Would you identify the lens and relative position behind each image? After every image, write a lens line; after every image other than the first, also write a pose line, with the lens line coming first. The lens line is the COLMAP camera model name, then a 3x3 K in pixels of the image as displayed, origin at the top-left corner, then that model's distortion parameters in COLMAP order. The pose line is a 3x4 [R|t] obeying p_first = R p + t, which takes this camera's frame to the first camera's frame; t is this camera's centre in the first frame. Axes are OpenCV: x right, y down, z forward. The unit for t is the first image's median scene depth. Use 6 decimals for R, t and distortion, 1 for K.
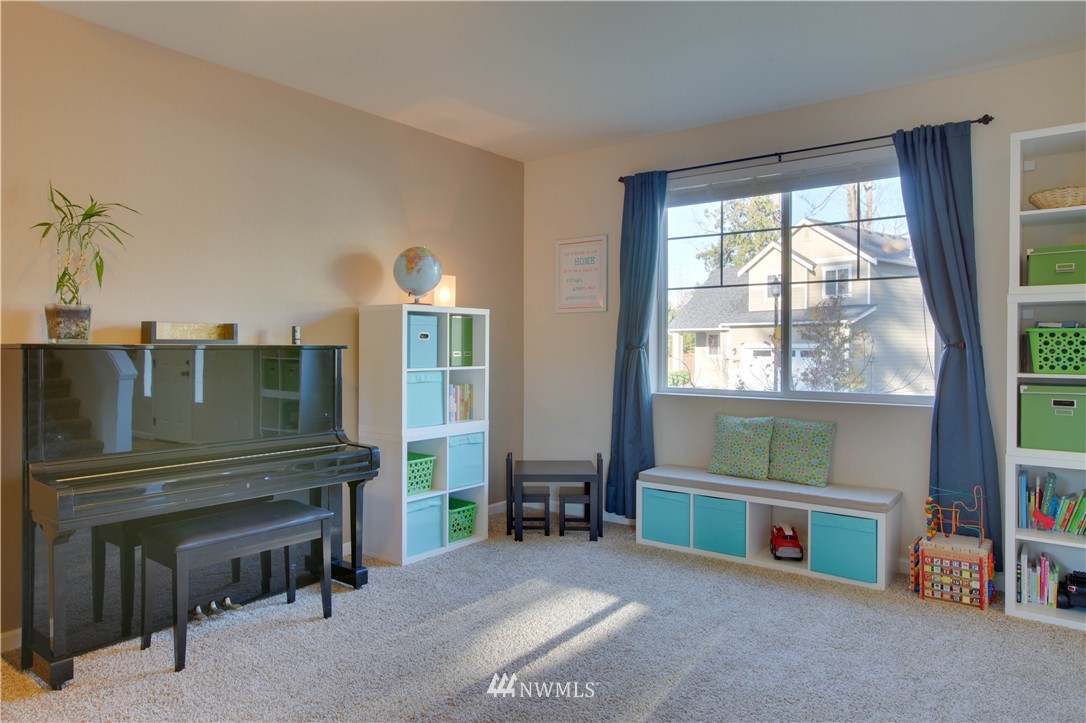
lens RADIAL K [[717.5, 0, 505.8], [0, 717.5, 352.6], [0, 0, 1]] dist [-0.017837, 0.023558]
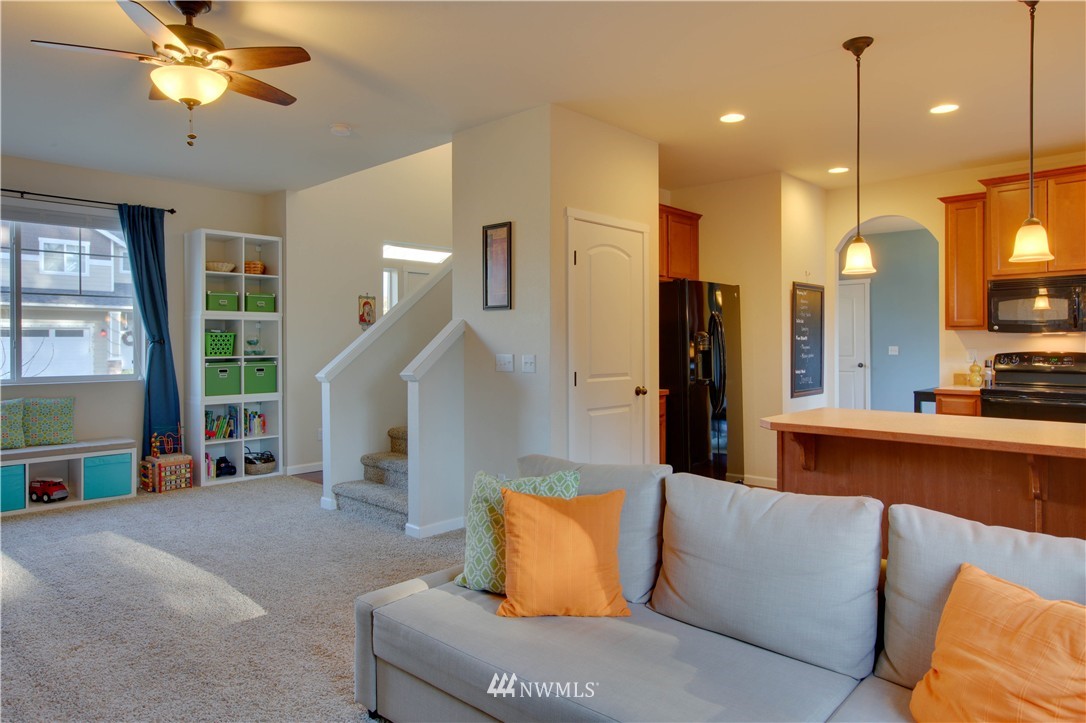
lens RADIAL K [[688.8, 0, 555.9], [0, 688.8, 338.8], [0, 0, 1]] dist [-0.060693, 0.048954]
pose [[0.045677, 0.001620, 0.998955, -0.910182], [0.009154, 0.999956, -0.002040, -0.004936], [-0.998914, 0.009238, 0.045660, -0.000854]]
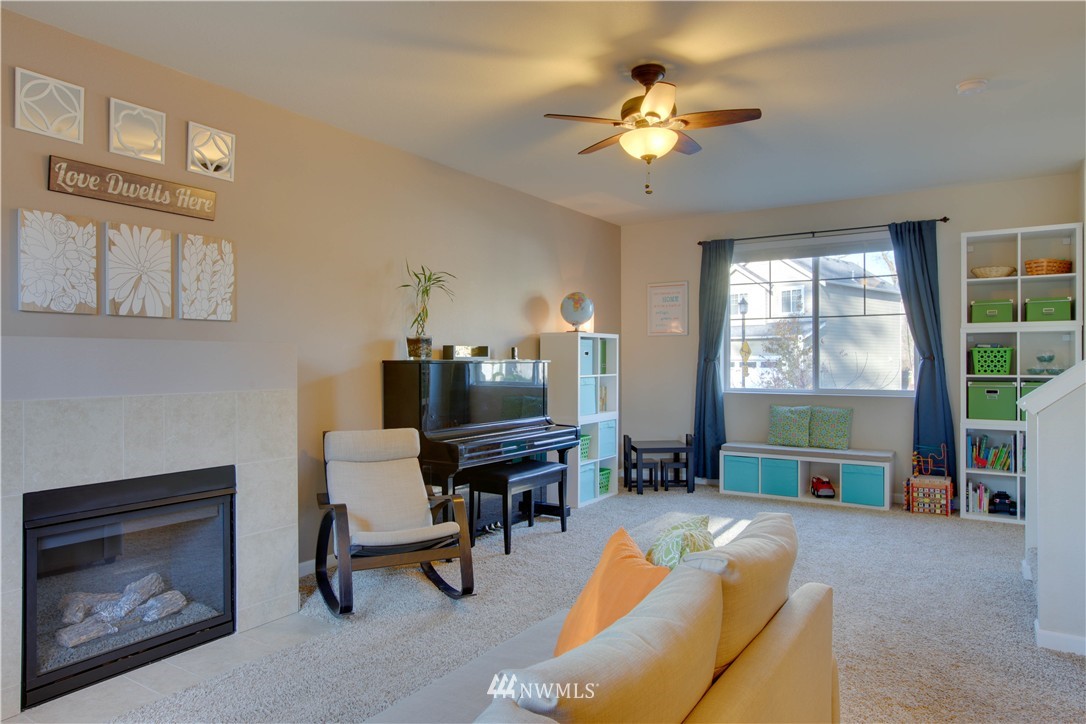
lens RADIAL K [[699.1, 0, 543.0], [0, 699.1, 362.0], [0, 0, 1]] dist [0.002605, 0.003069]
pose [[0.994084, -0.005584, 0.108475, -0.406210], [0.006066, 0.999973, -0.004113, -0.000085], [-0.108449, 0.004747, 0.994091, -0.474739]]
